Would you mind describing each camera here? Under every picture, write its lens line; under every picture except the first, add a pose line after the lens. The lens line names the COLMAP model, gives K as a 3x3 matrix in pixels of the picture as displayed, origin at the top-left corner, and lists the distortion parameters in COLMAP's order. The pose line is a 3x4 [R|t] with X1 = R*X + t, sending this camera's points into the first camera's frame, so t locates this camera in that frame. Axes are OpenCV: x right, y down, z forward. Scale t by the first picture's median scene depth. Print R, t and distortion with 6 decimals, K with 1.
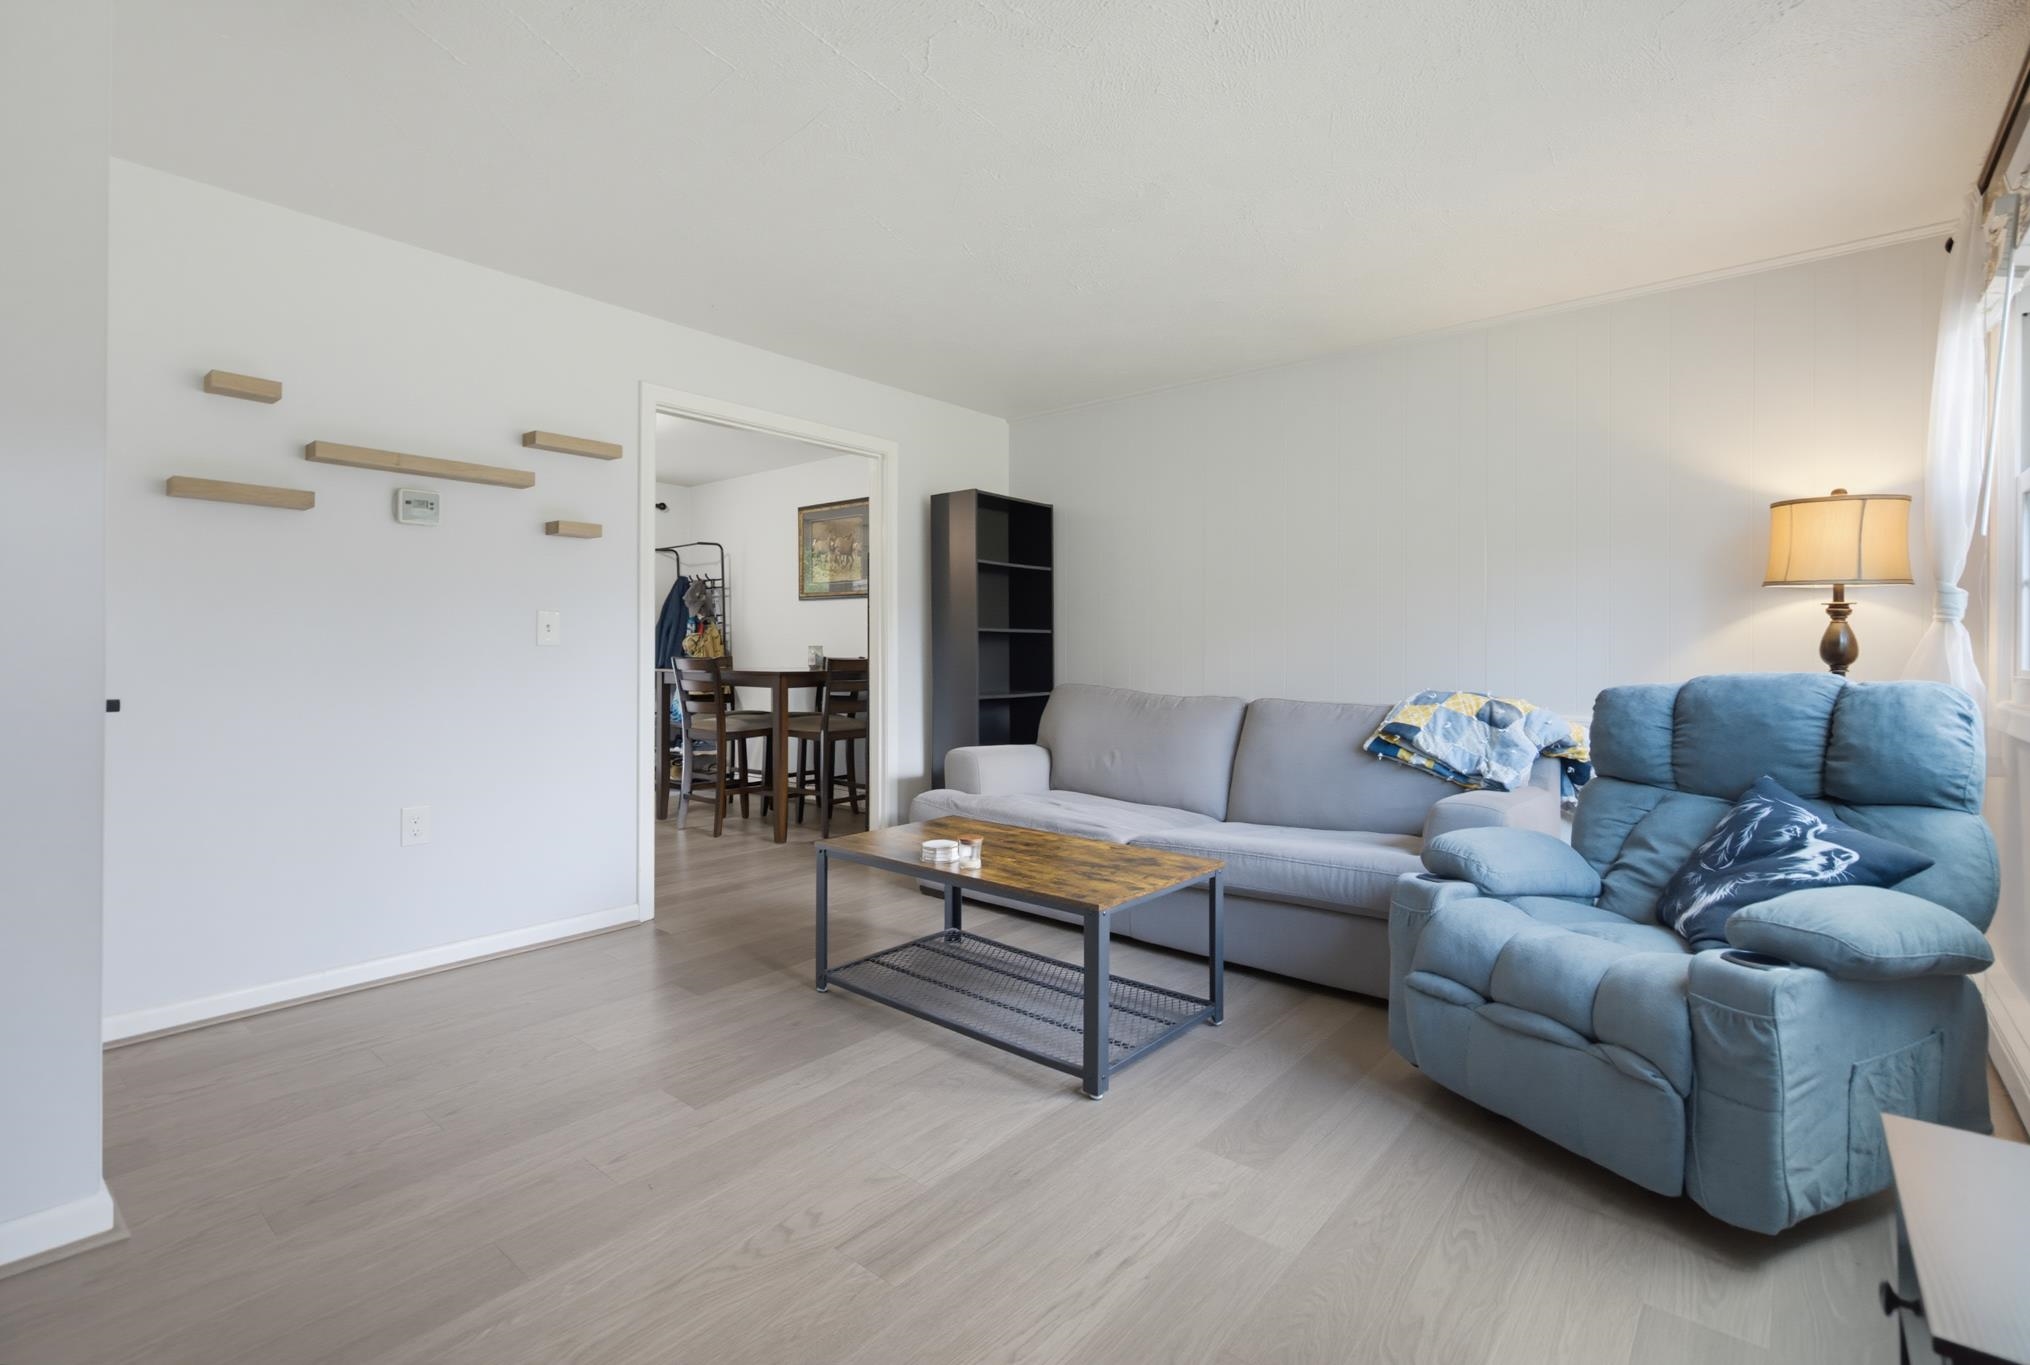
lens RADIAL K [[941.0, 0, 1015.0], [0, 941.0, 682.5], [0, 0, 1]] dist [0.001726, -0.000808]
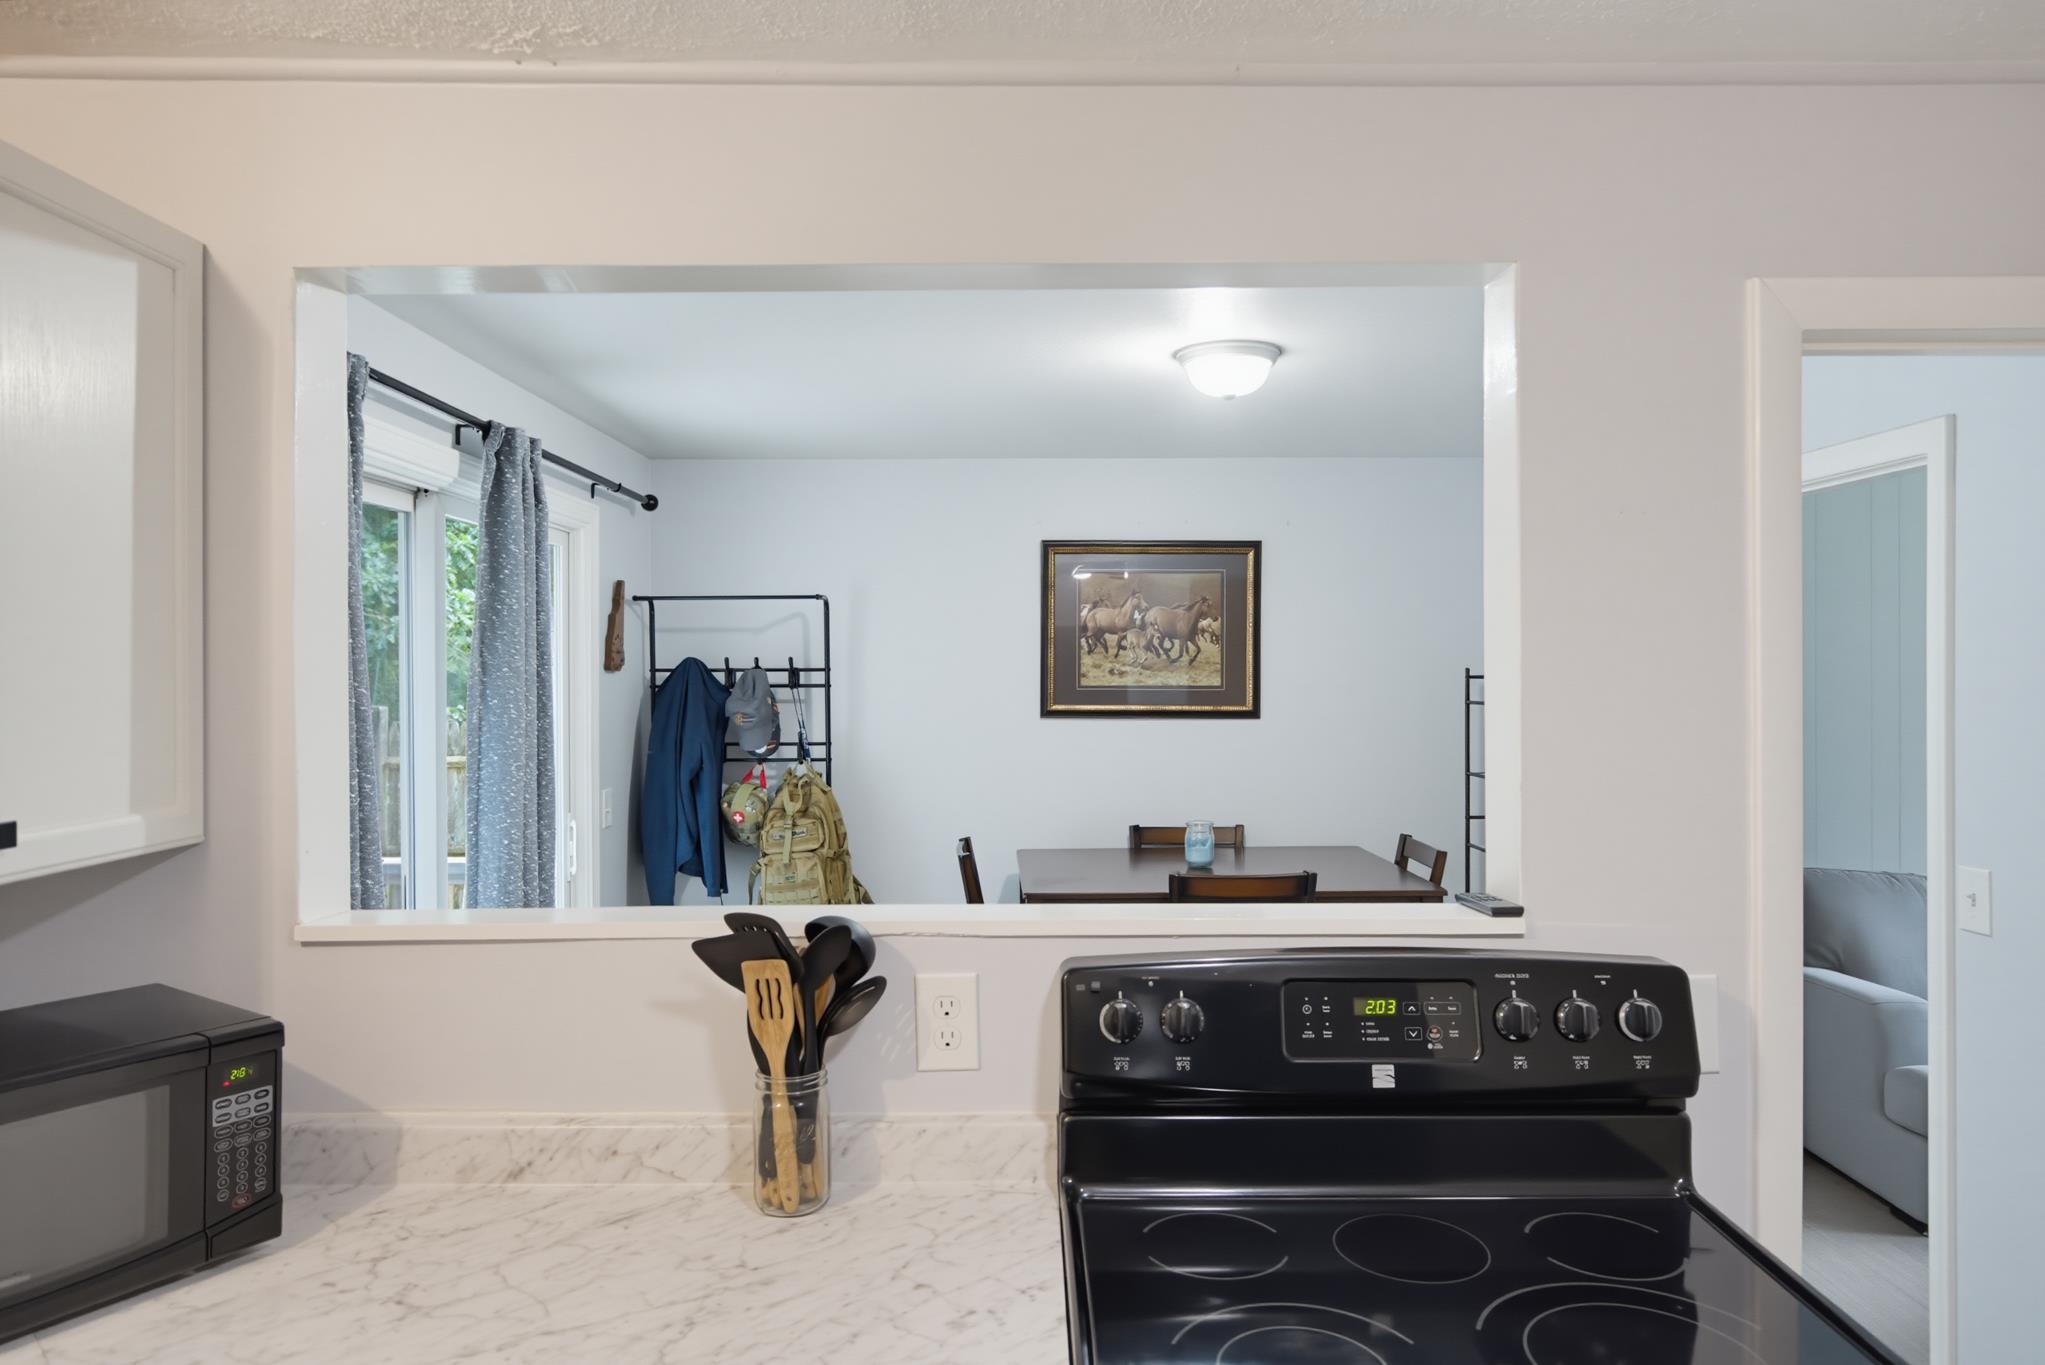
lens RADIAL K [[1310.6, 0, 1027.4], [0, 1310.6, 679.6], [0, 0, 1]] dist [-0.001685, -0.000368]
pose [[0.767833, -0.016487, 0.640438, -0.660725], [0.030459, 0.999478, -0.010789, -0.093738], [-0.639926, 0.027791, 0.767934, 0.416638]]
